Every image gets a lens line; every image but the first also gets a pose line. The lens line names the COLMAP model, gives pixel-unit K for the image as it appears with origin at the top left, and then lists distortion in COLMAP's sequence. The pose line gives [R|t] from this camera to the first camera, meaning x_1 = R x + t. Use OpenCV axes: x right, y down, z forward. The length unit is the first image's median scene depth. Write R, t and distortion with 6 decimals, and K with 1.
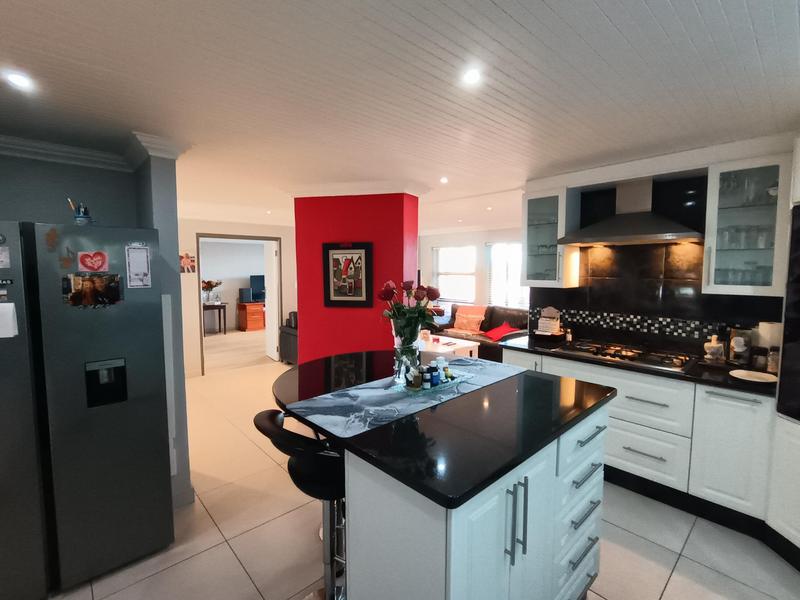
lens RADIAL K [[375.2, 0, 398.6], [0, 375.2, 293.4], [0, 0, 1]] dist [0.001148, -0.008429]
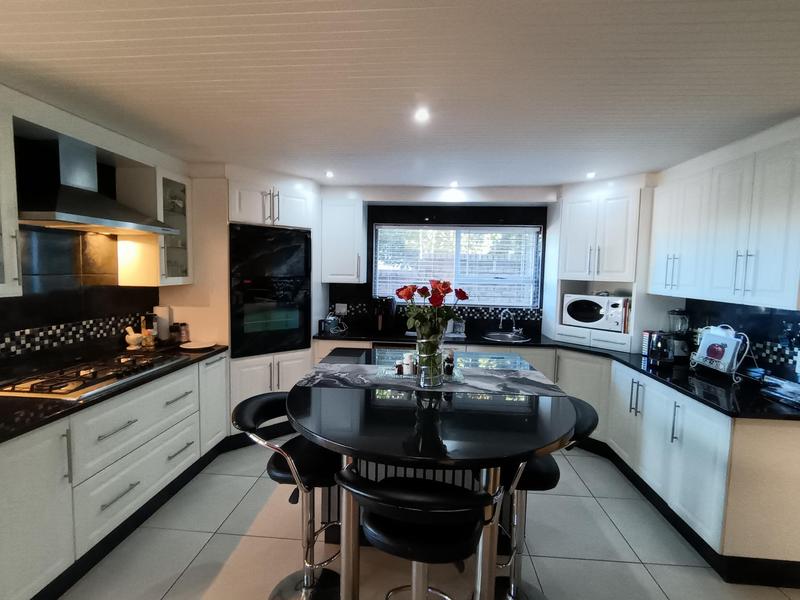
lens RADIAL K [[375.2, 0, 398.6], [0, 375.2, 293.4], [0, 0, 1]] dist [0.001148, -0.008429]
pose [[-0.684844, -0.060985, 0.726133, -0.395381], [0.032436, 0.992953, 0.113985, -0.071729], [-0.727968, 0.101614, -0.678040, 1.109004]]
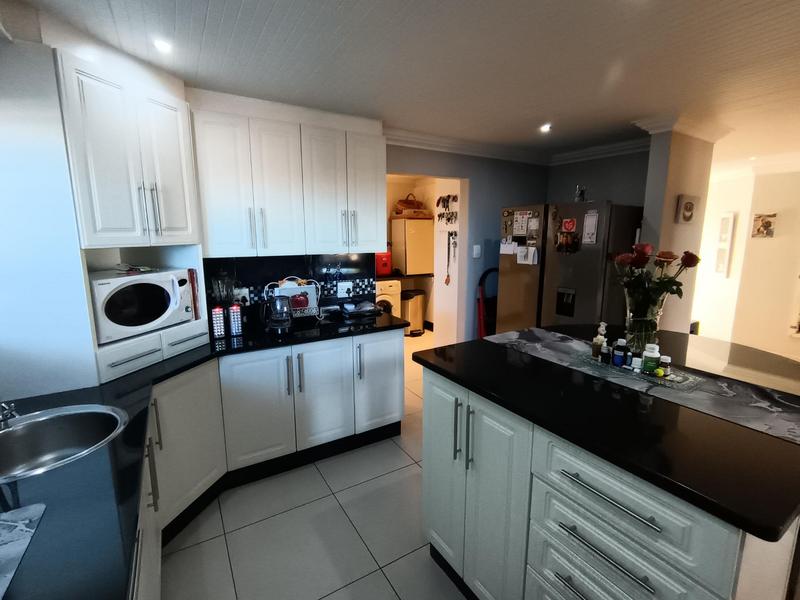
lens RADIAL K [[375.2, 0, 398.6], [0, 375.2, 293.4], [0, 0, 1]] dist [0.001148, -0.008429]
pose [[-0.189200, 0.163515, -0.968228, 0.617657], [-0.070645, 0.981216, 0.179513, -0.023849], [0.979394, 0.102365, -0.174095, 0.396554]]
